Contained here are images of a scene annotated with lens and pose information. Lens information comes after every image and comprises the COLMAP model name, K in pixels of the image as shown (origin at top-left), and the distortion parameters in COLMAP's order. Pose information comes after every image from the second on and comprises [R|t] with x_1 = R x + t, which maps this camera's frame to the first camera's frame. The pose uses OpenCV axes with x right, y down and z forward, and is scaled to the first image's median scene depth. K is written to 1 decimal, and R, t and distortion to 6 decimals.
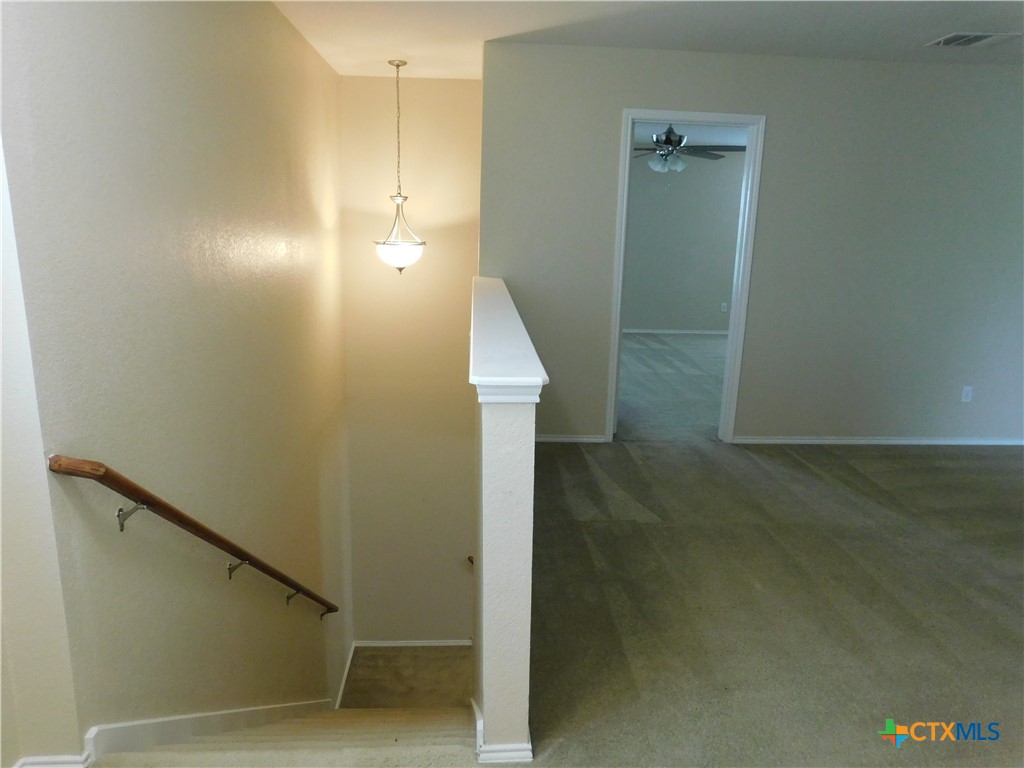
lens RADIAL K [[680.2, 0, 510.7], [0, 680.2, 380.7], [0, 0, 1]] dist [-0.062857, 0.058436]
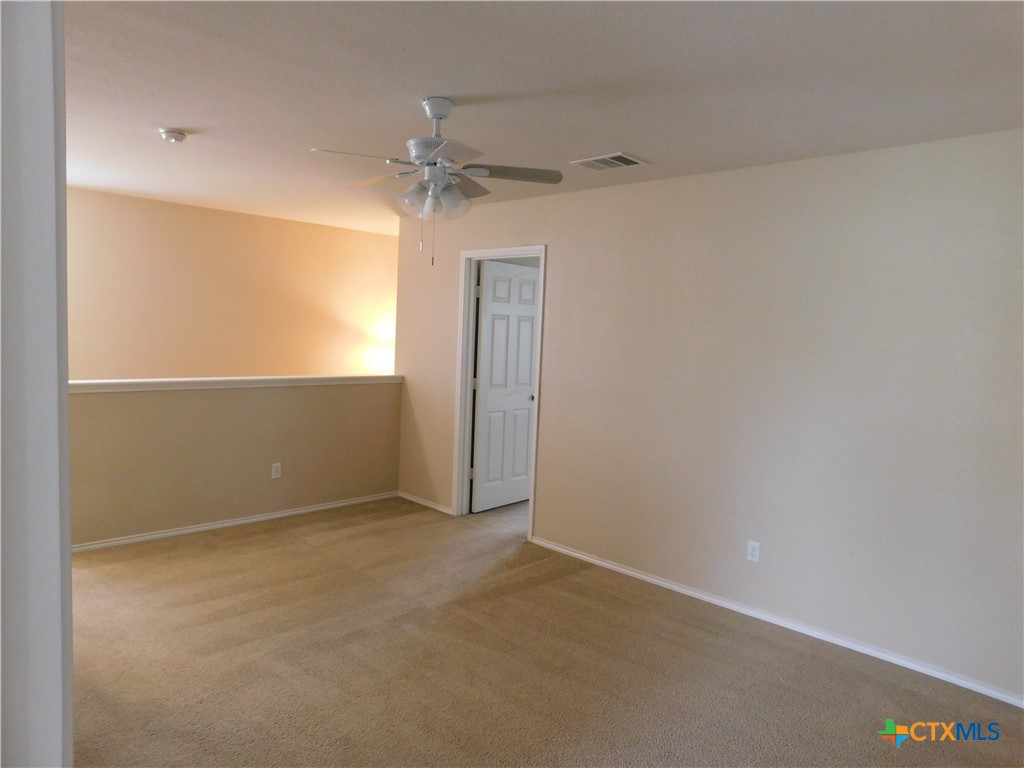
lens RADIAL K [[680.2, 0, 510.7], [0, 680.2, 380.7], [0, 0, 1]] dist [-0.062857, 0.058436]
pose [[0.665502, 0.057386, -0.744187, 1.176983], [-0.191606, 0.976763, -0.096026, -0.049941], [0.721383, 0.206496, 0.661034, 0.244180]]
